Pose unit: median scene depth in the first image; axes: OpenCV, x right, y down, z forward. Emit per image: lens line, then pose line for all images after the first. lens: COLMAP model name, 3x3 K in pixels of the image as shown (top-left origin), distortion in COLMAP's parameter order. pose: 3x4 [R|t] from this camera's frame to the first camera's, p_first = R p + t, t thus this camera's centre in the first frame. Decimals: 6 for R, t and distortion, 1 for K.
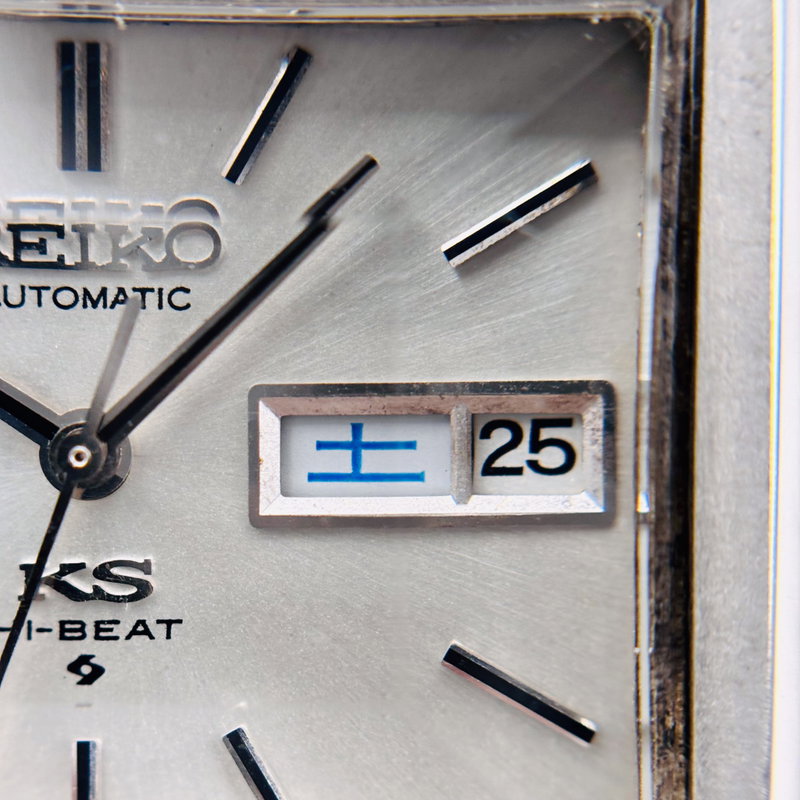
lens RADIAL K [[1810.1, 0, 317.3], [0, 1810.1, 444.4], [0, 0, 1]] dist [0.571304, -0.056532]
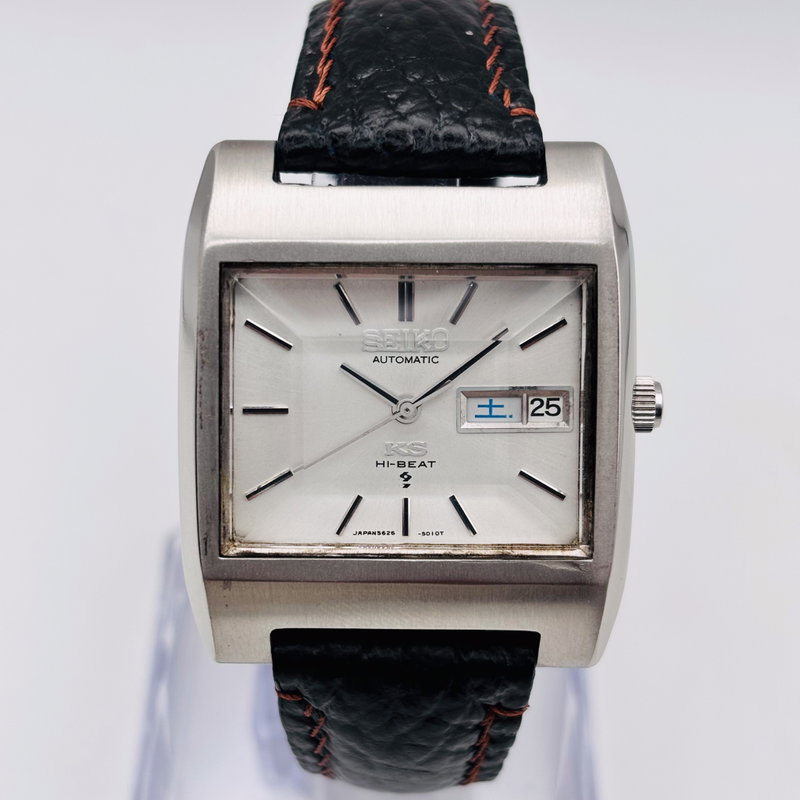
lens RADIAL K [[1562.2, 0, 398.1], [0, 1562.2, 410.7], [0, 0, 1]] dist [0.278452, -0.046442]
pose [[0.999746, -0.001277, 0.022520, -0.199800], [0.000642, 0.999603, 0.028171, -0.067681], [-0.022547, -0.028150, 0.999349, -1.699556]]
